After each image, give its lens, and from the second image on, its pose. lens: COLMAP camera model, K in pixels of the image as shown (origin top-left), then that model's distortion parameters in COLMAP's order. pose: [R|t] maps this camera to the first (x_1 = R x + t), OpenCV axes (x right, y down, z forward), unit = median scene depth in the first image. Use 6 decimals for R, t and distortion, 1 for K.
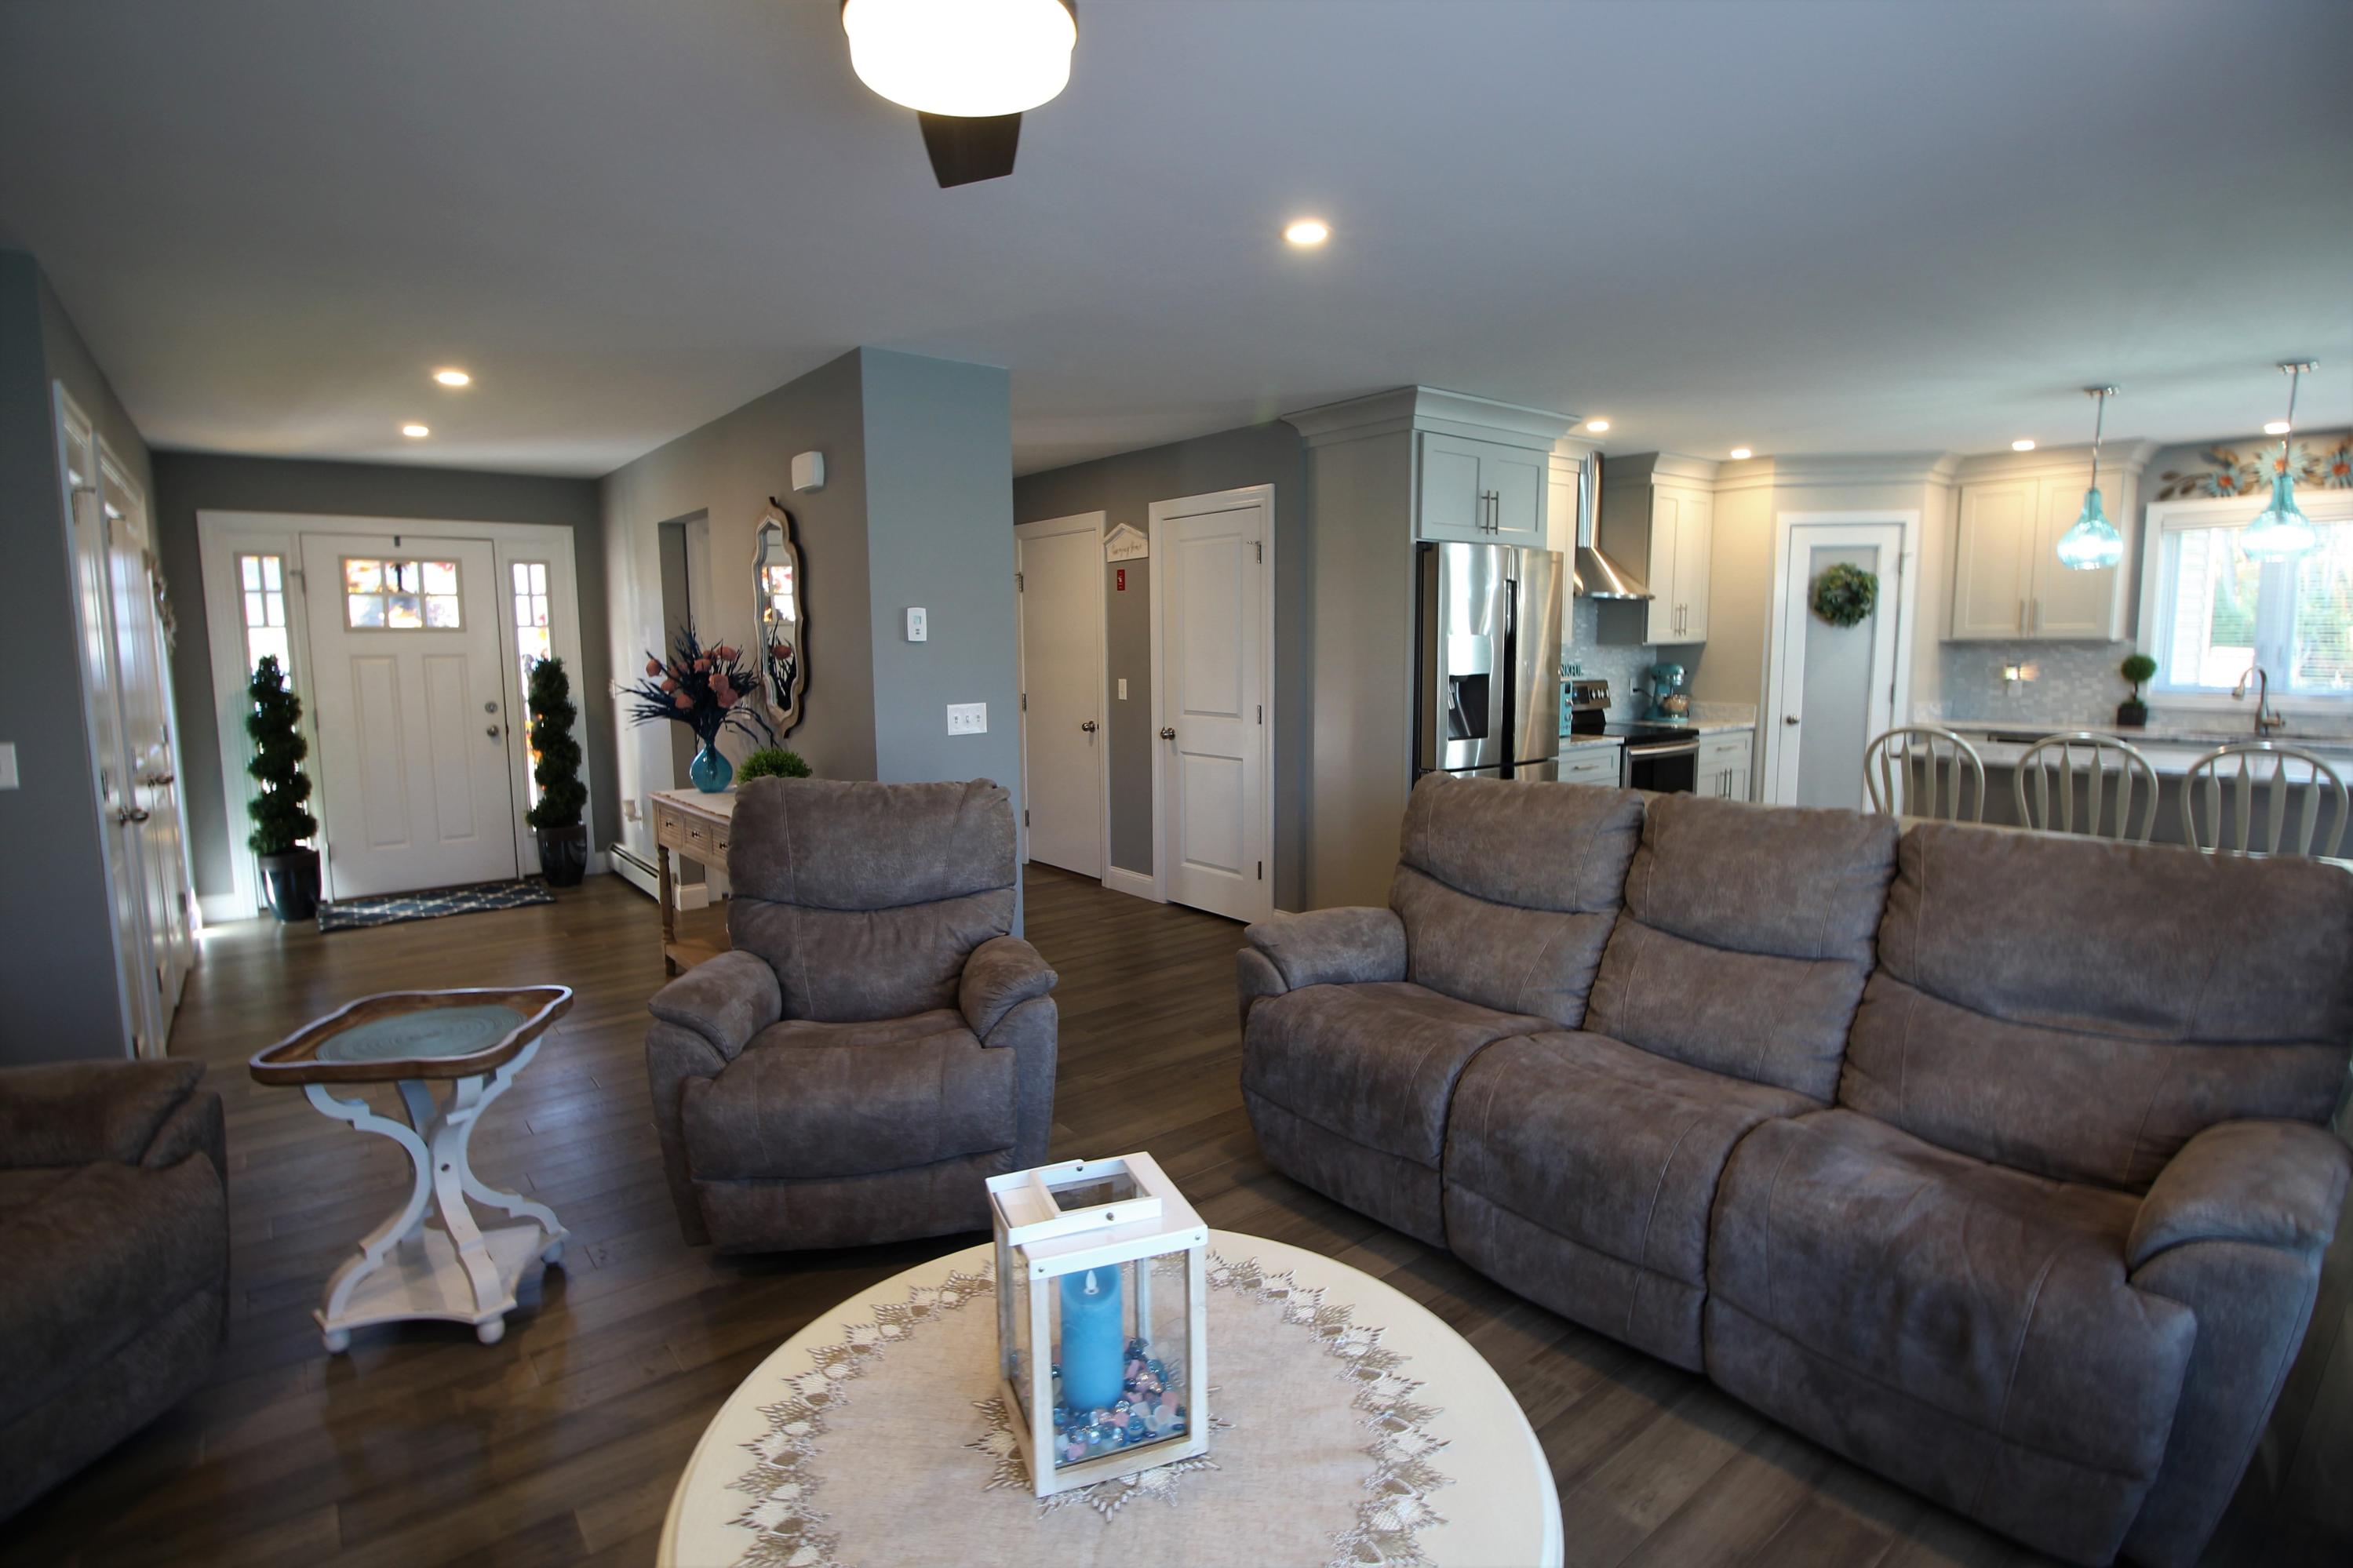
lens RADIAL K [[1136.6, 0, 1169.1], [0, 1136.6, 771.5], [0, 0, 1]] dist [-0.006894, -0.009888]
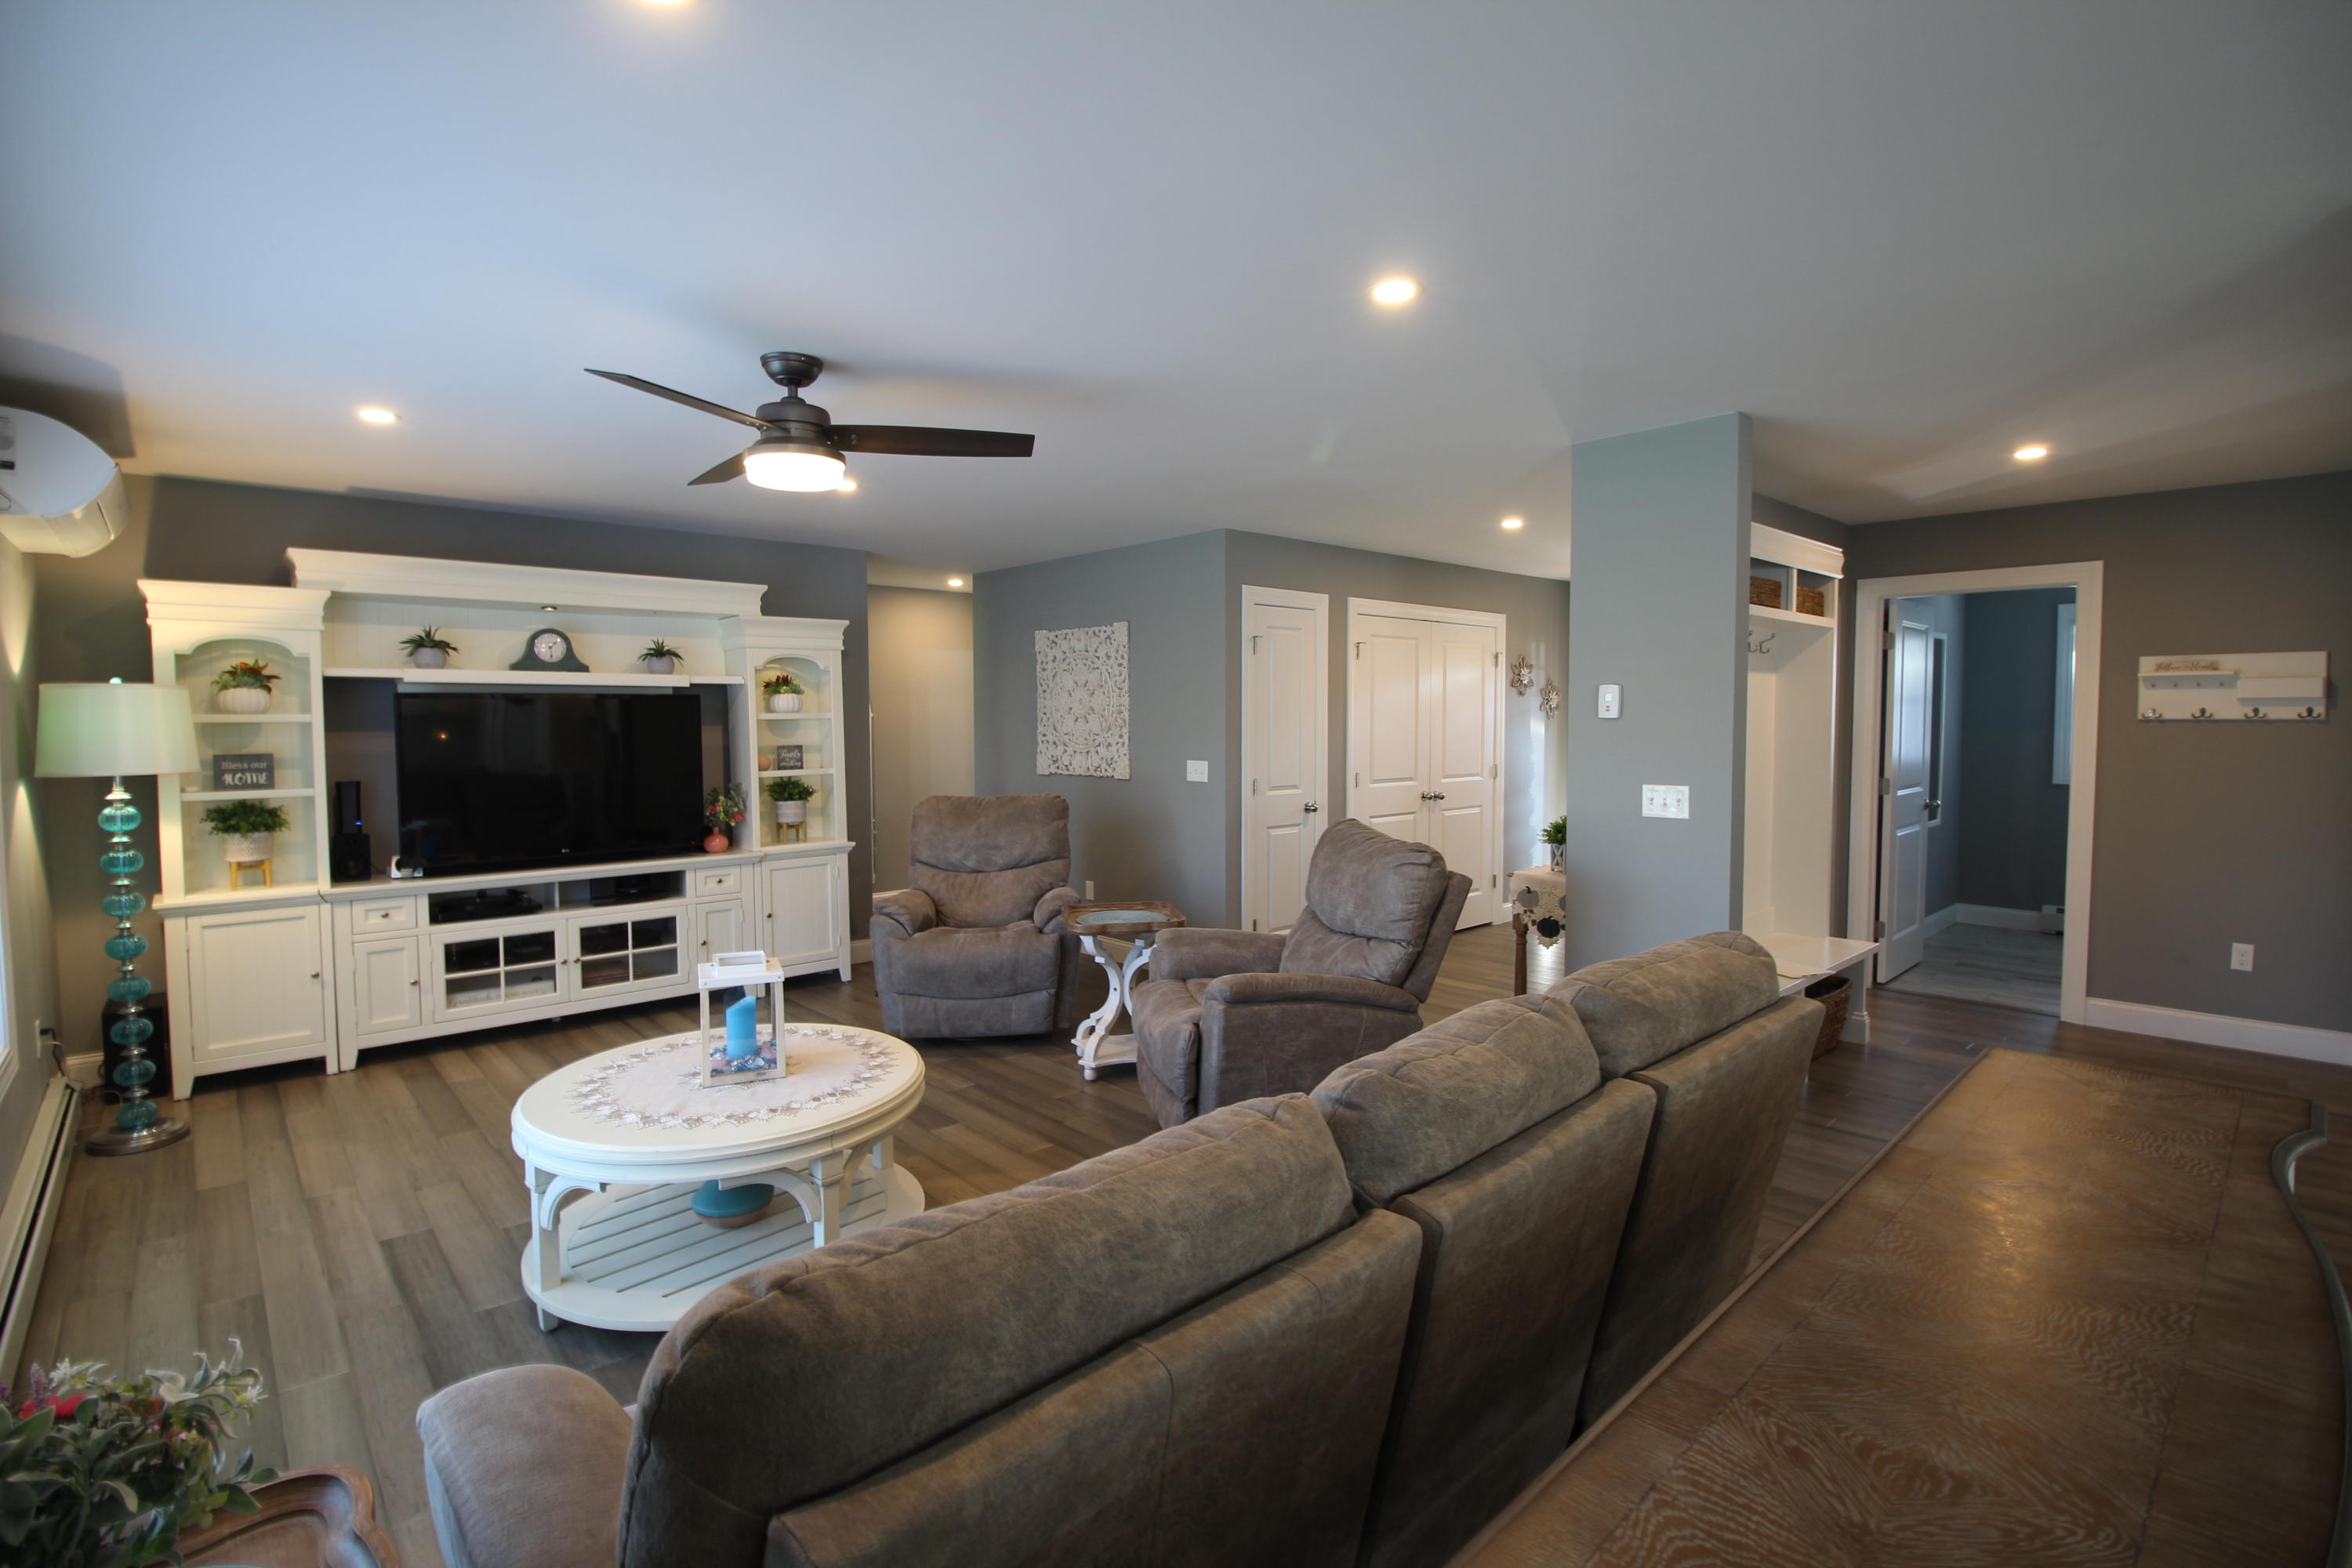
lens RADIAL K [[1092.4, 0, 1166.8], [0, 1092.4, 771.1], [0, 0, 1]] dist [-0.006325, -0.008502]
pose [[0.067446, 0.062720, -0.995750, 0.528055], [-0.115409, 0.991813, 0.054655, -0.056110], [0.991026, 0.111232, 0.074133, 0.406359]]
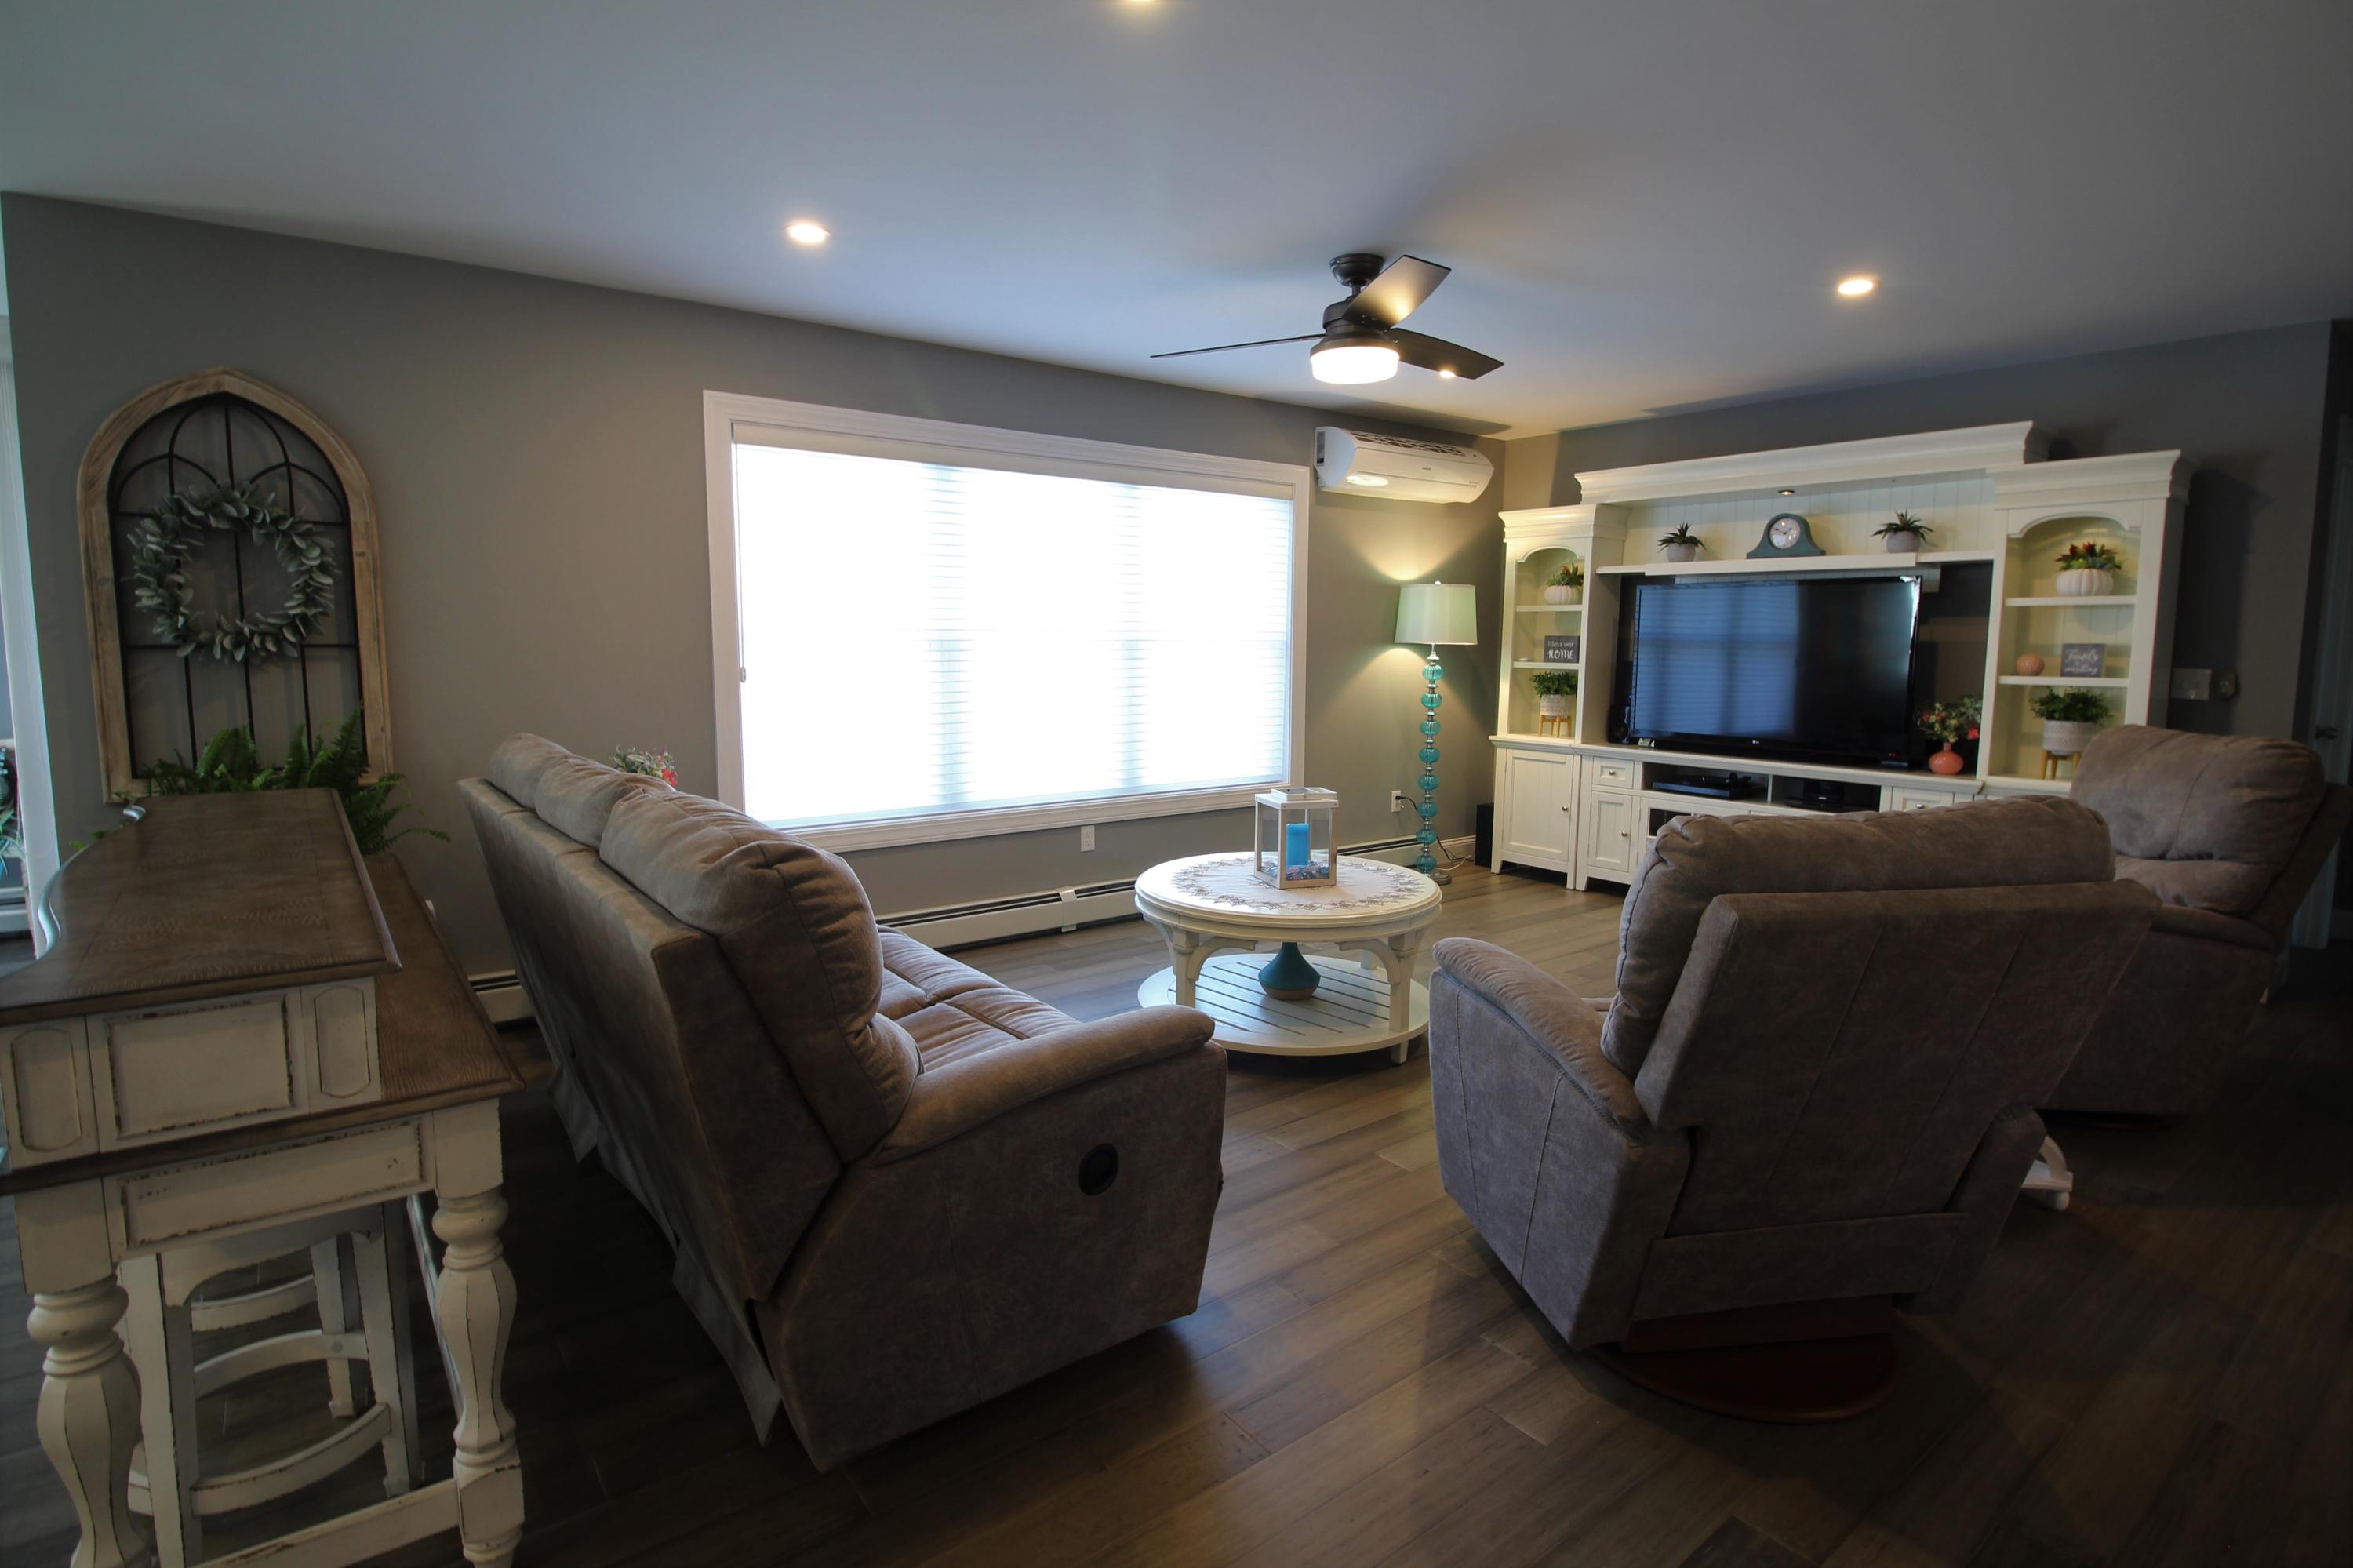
lens RADIAL K [[1148.4, 0, 1159.5], [0, 1148.4, 762.0], [0, 0, 1]] dist [-0.009000, -0.005161]
pose [[-0.999416, 0.002802, 0.034057, 0.042556], [0.010521, 0.973451, 0.228654, -0.087076], [-0.032512, 0.228878, -0.972912, 0.925240]]
